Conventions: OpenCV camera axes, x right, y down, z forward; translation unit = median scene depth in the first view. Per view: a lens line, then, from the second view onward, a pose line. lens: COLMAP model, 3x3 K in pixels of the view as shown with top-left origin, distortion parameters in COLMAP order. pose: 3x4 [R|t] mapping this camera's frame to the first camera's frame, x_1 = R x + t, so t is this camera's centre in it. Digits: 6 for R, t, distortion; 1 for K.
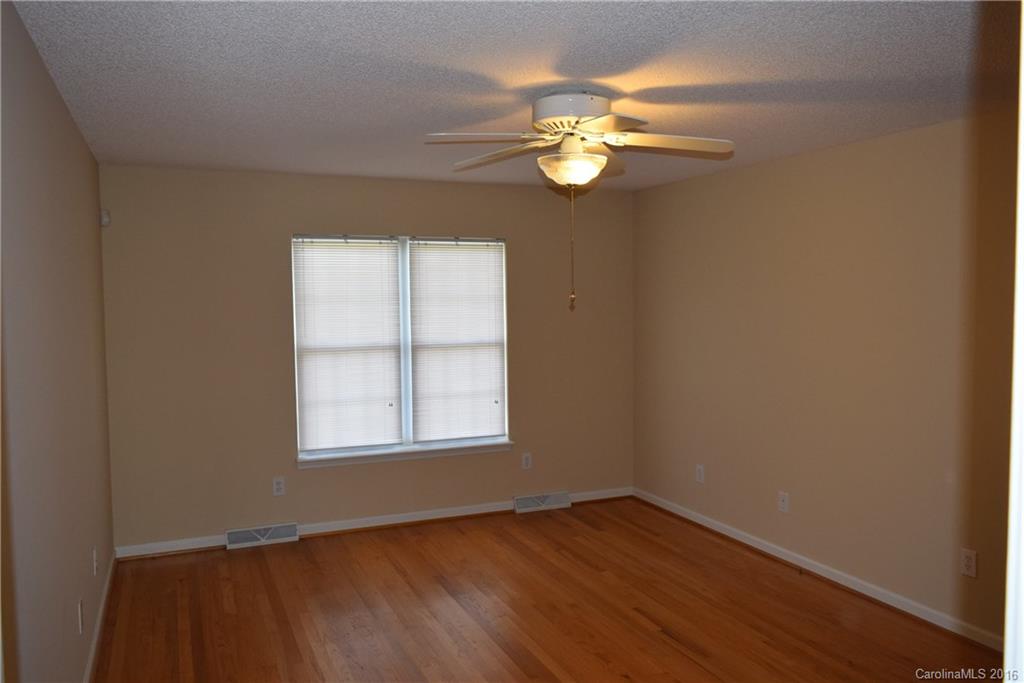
lens RADIAL K [[811.9, 0, 509.8], [0, 811.9, 346.4], [0, 0, 1]] dist [-0.010001, 0.005060]
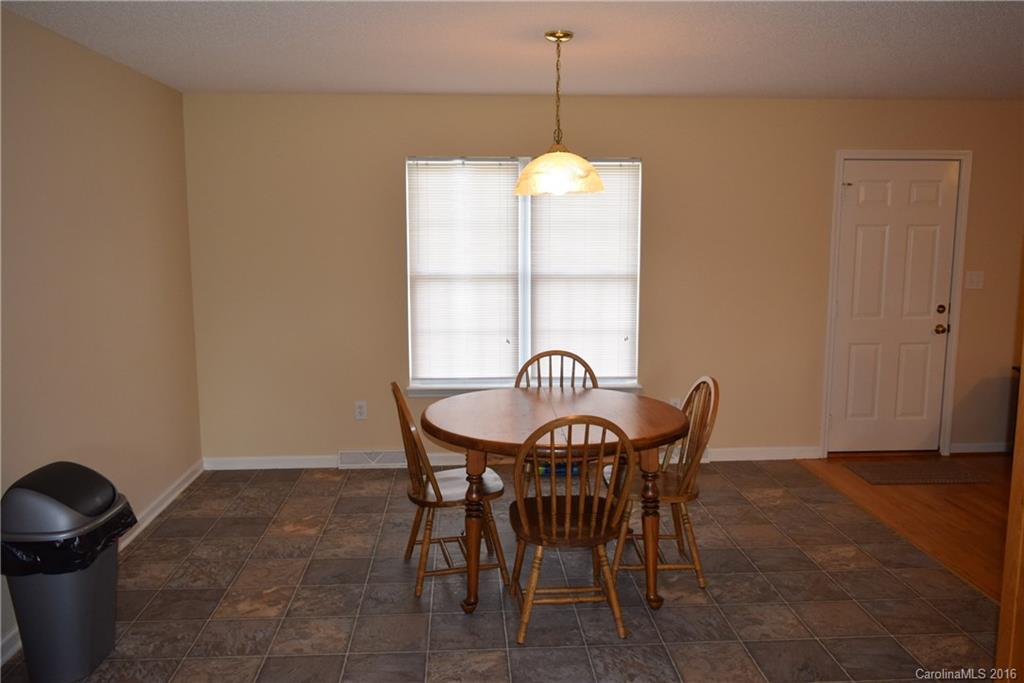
lens RADIAL K [[811.9, 0, 524.4], [0, 811.9, 367.3], [0, 0, 1]] dist [-0.010001, 0.005060]
pose [[0.942976, 0.064641, -0.326523, 0.187030], [-0.028930, 0.993166, 0.113068, -0.001901], [0.331600, -0.097174, 0.938402, 0.109430]]
